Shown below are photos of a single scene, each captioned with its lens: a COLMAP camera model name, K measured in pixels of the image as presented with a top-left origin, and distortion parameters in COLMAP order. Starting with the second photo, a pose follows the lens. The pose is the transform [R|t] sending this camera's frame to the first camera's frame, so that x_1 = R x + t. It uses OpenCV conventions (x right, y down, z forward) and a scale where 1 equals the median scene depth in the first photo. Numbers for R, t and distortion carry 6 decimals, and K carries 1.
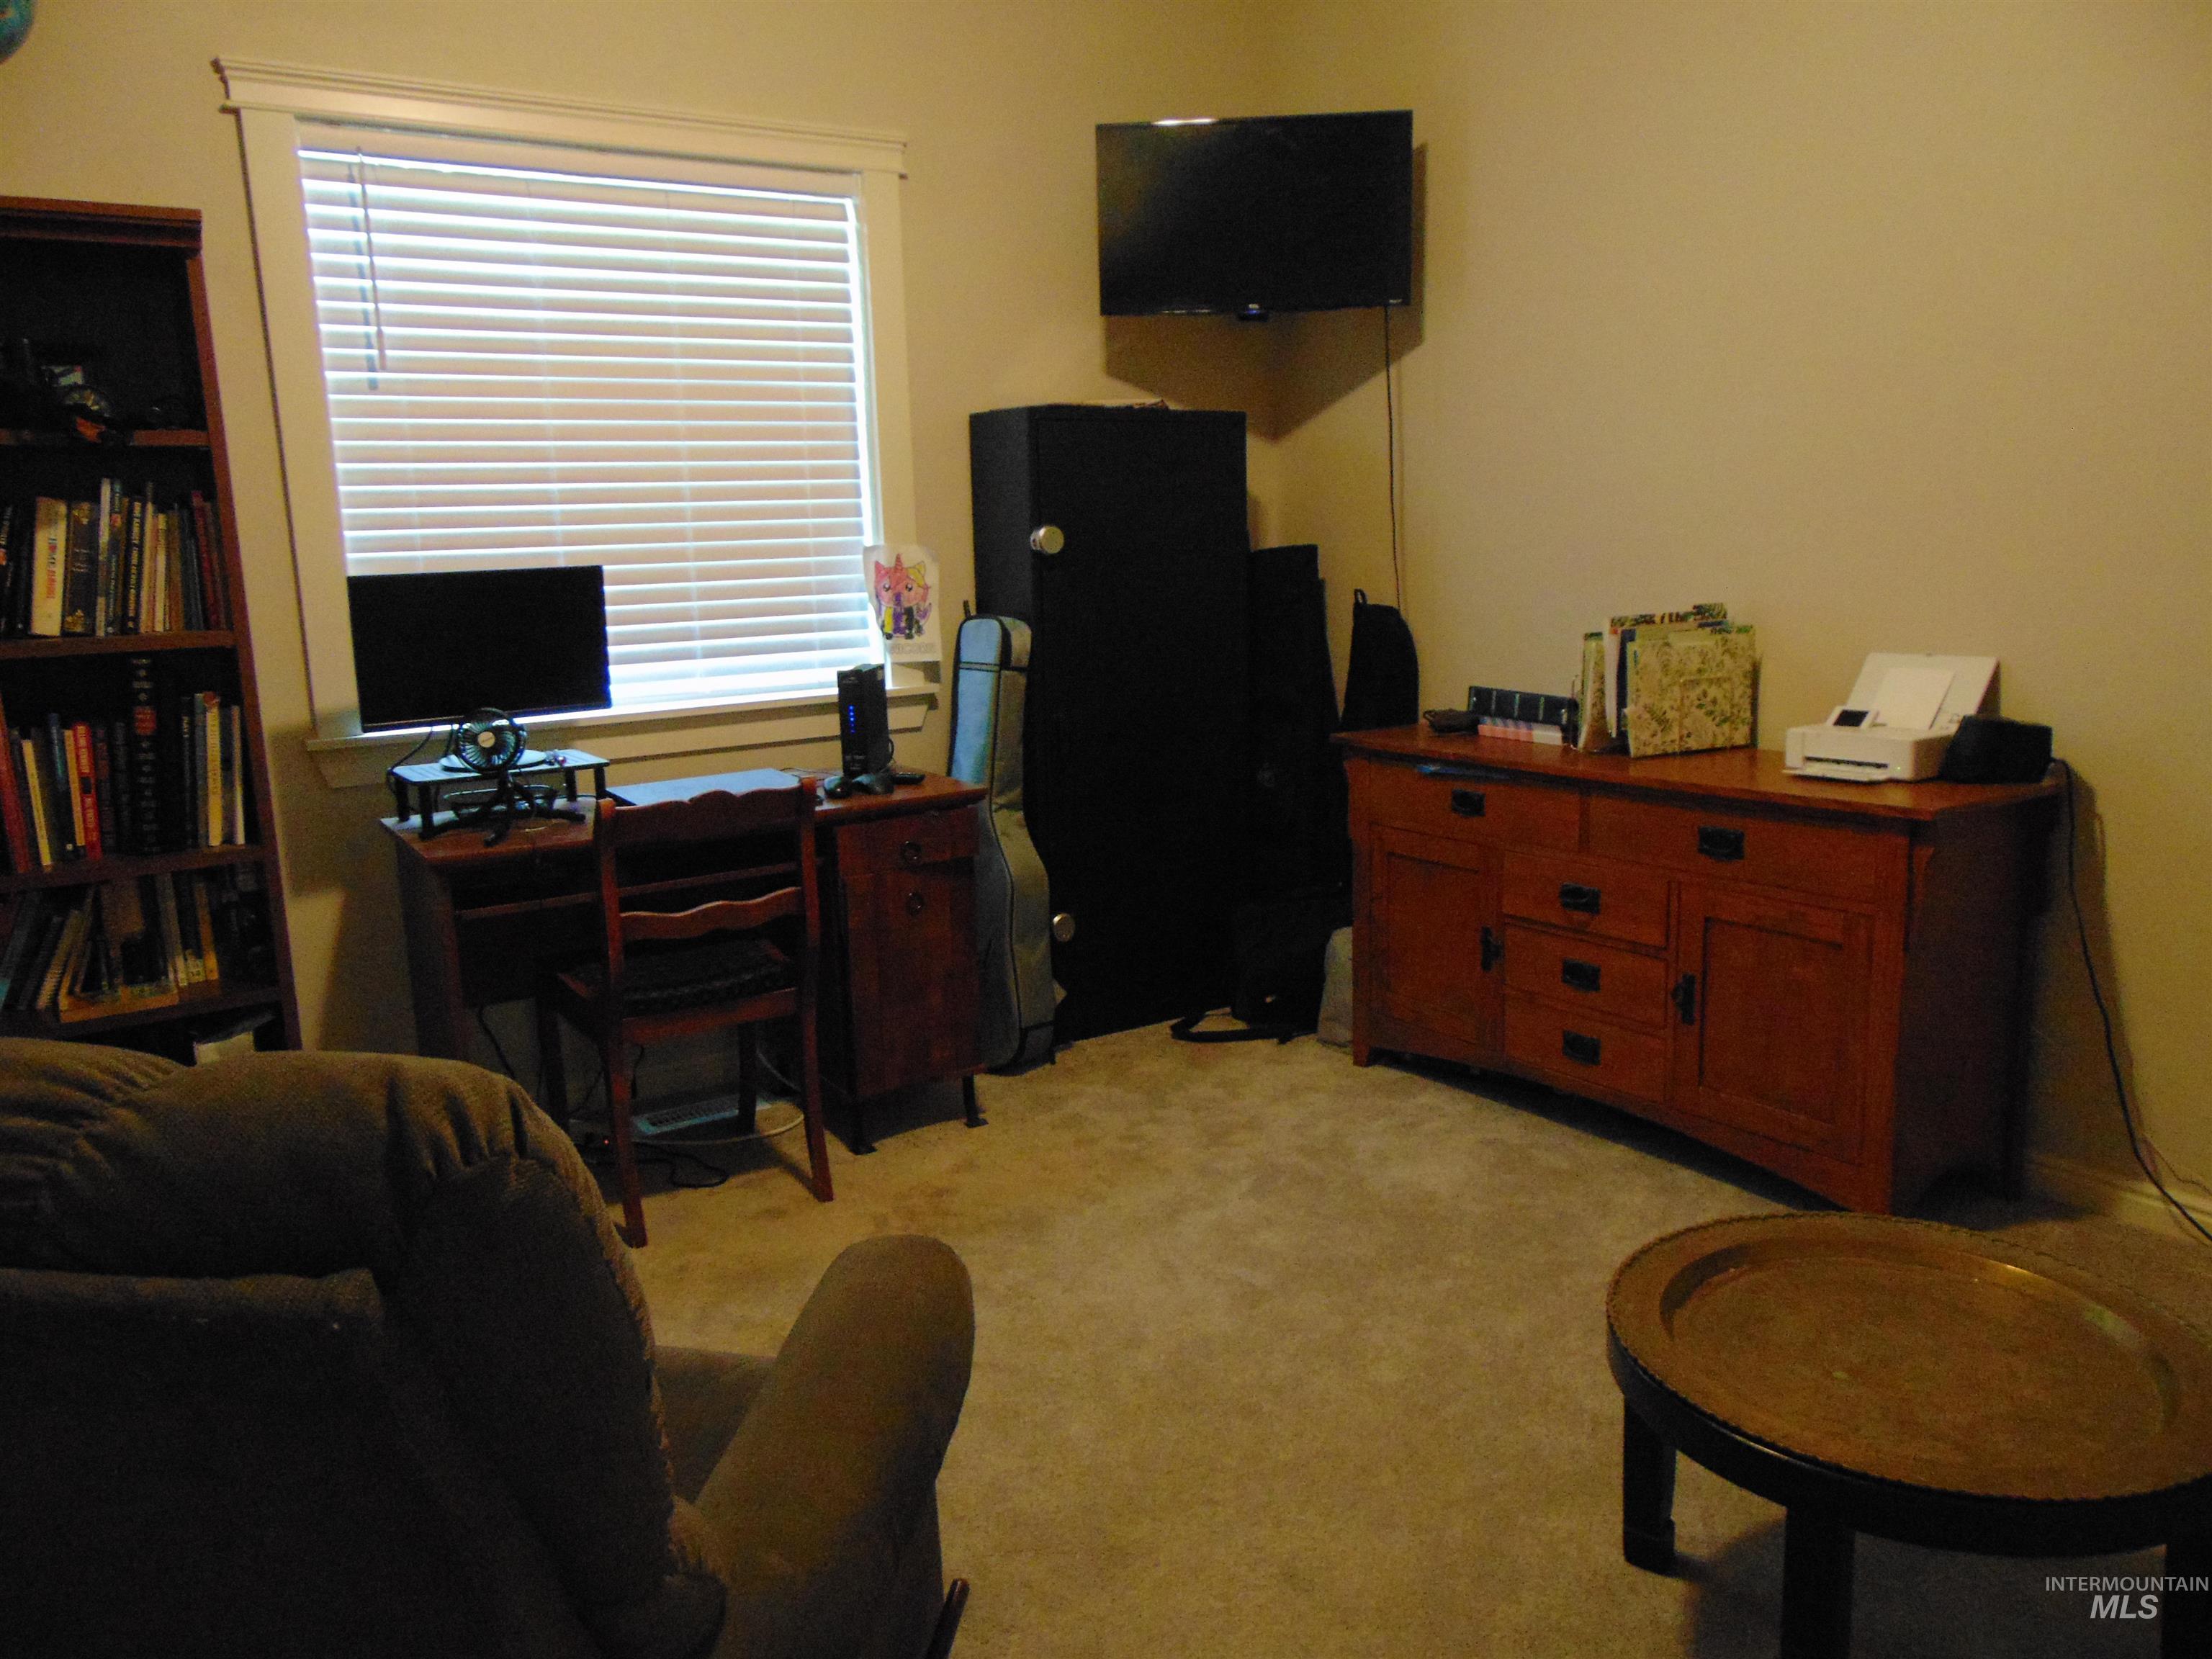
lens RADIAL K [[1631.7, 0, 1106.0], [0, 1631.7, 829.5], [0, 0, 1]] dist [-0.025366, 0.100021]
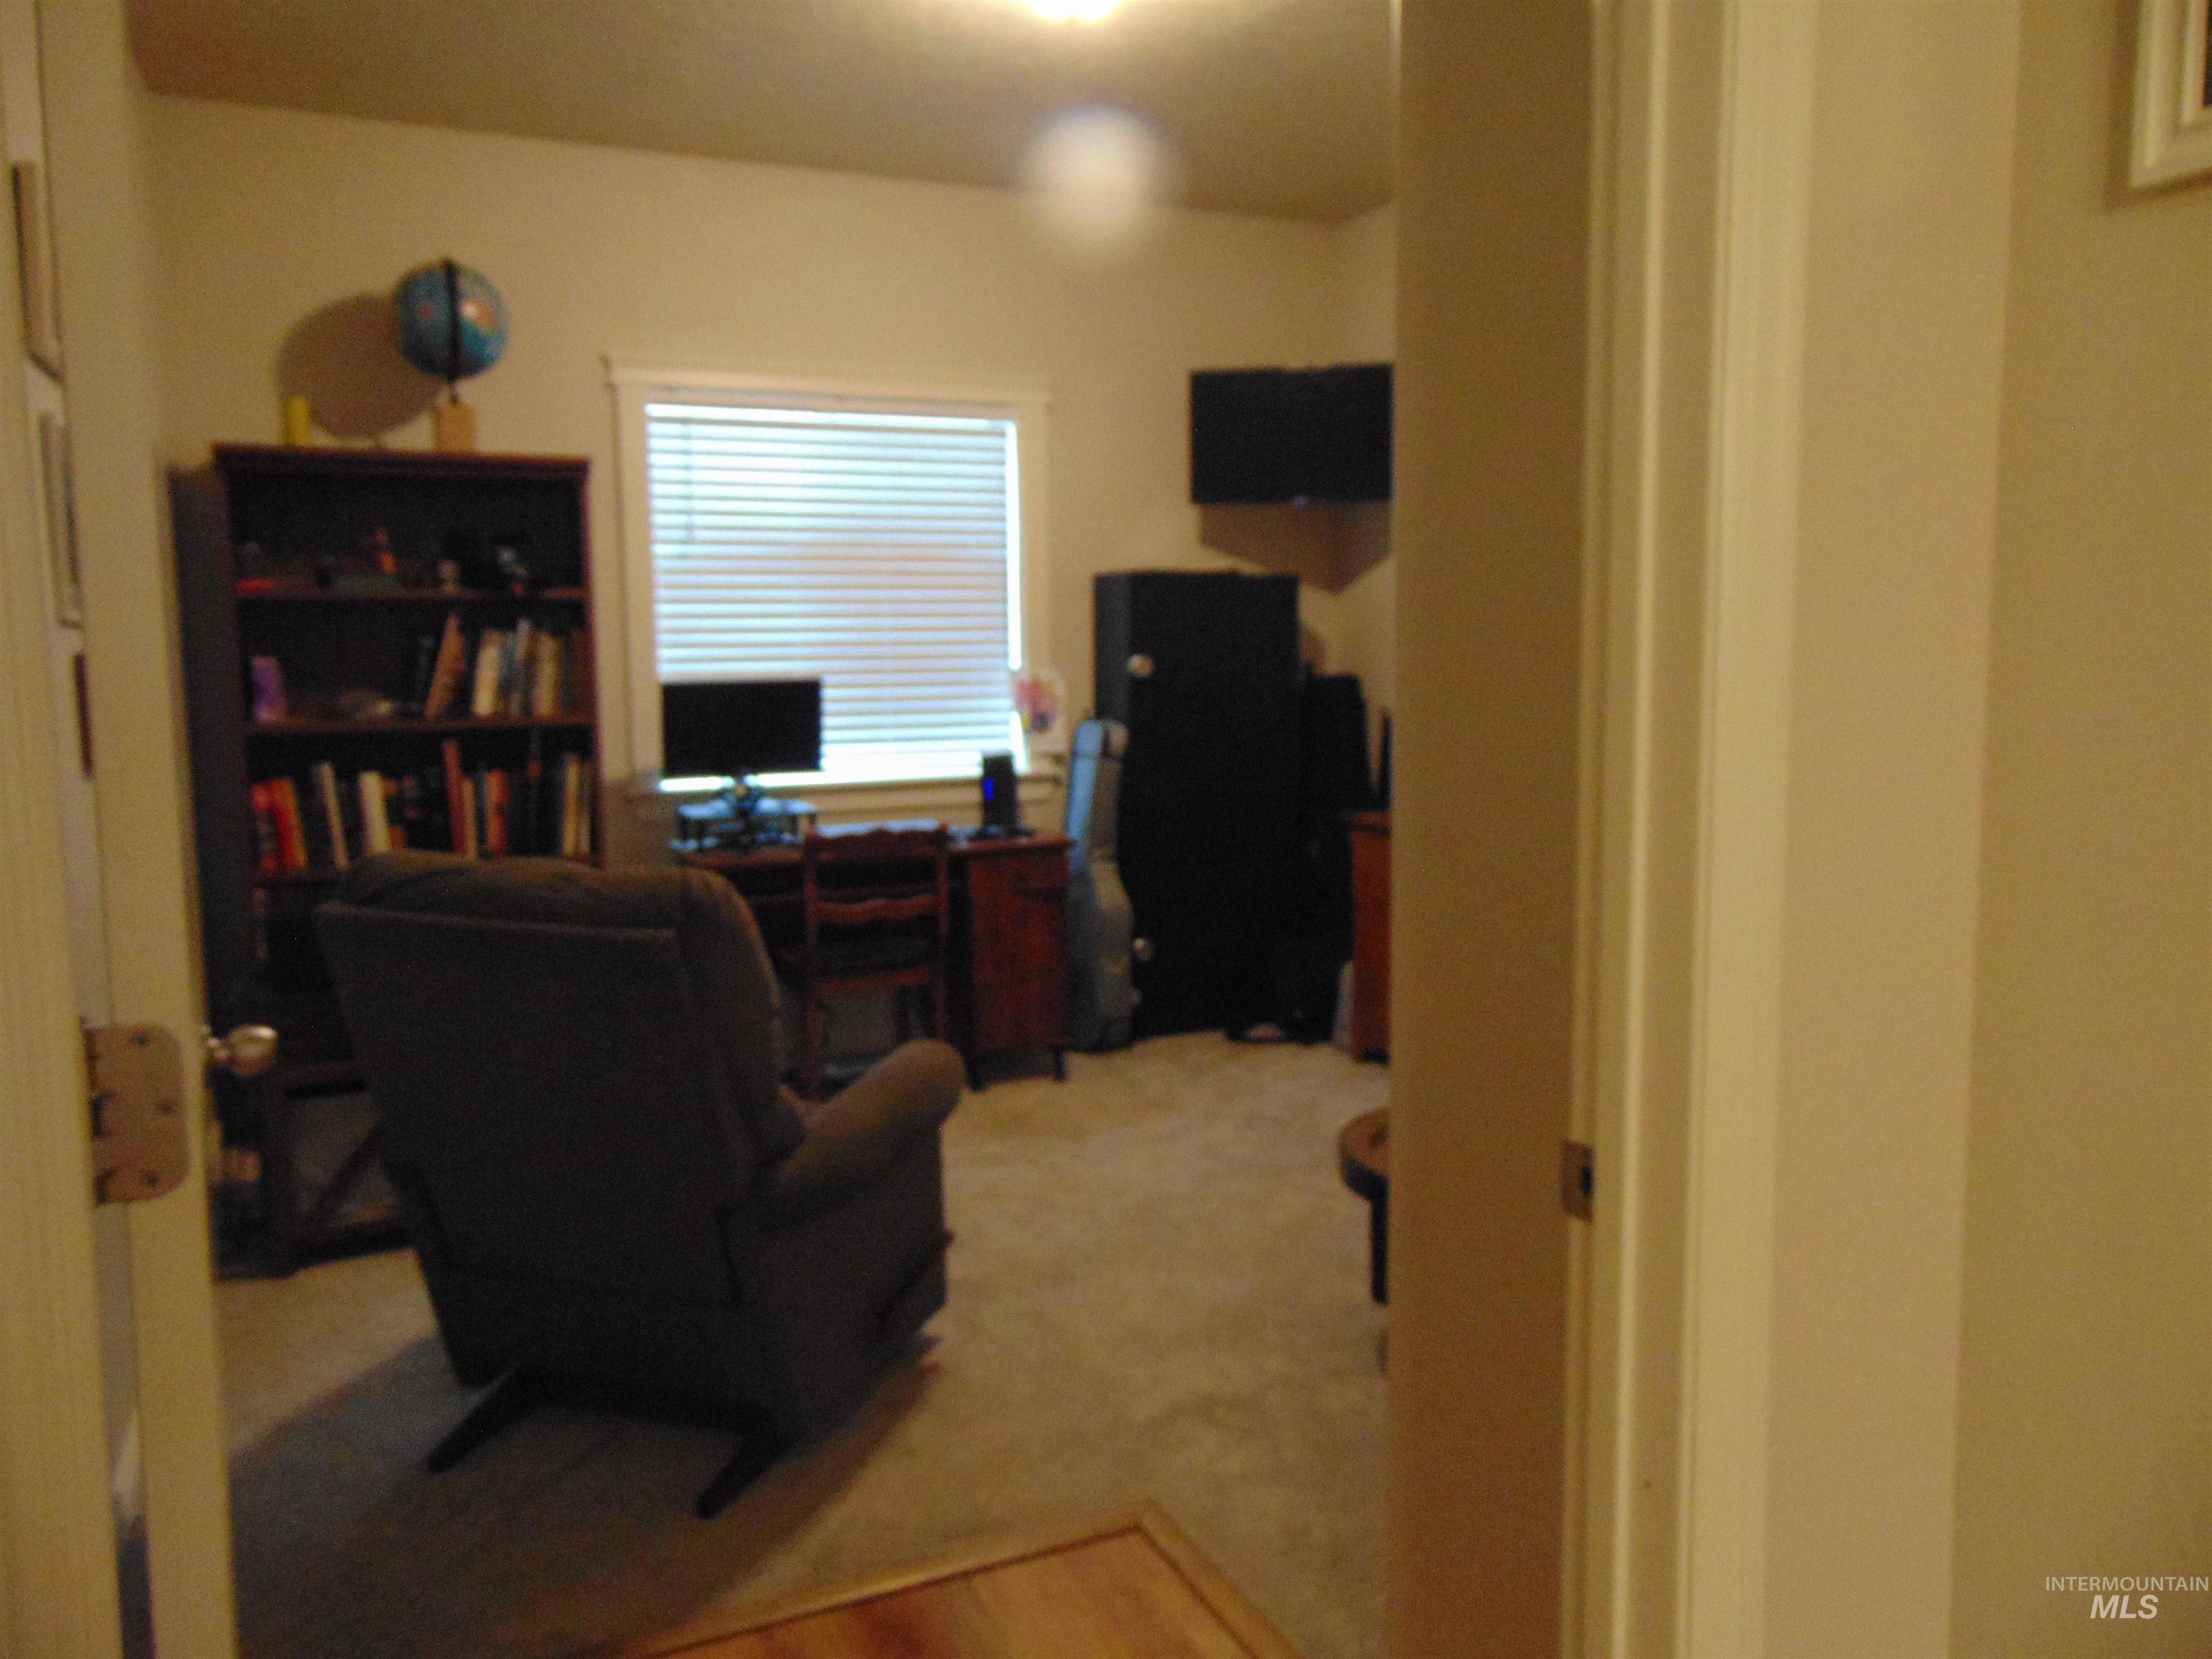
lens RADIAL K [[1667.8, 0, 1106.0], [0, 1667.8, 829.5], [0, 0, 1]] dist [0.038349, -0.003751]
pose [[0.987069, 0.035369, -0.156343, 0.176670], [-0.046348, 0.996666, -0.067144, 0.061848], [0.153447, 0.073522, 0.985418, -0.421073]]
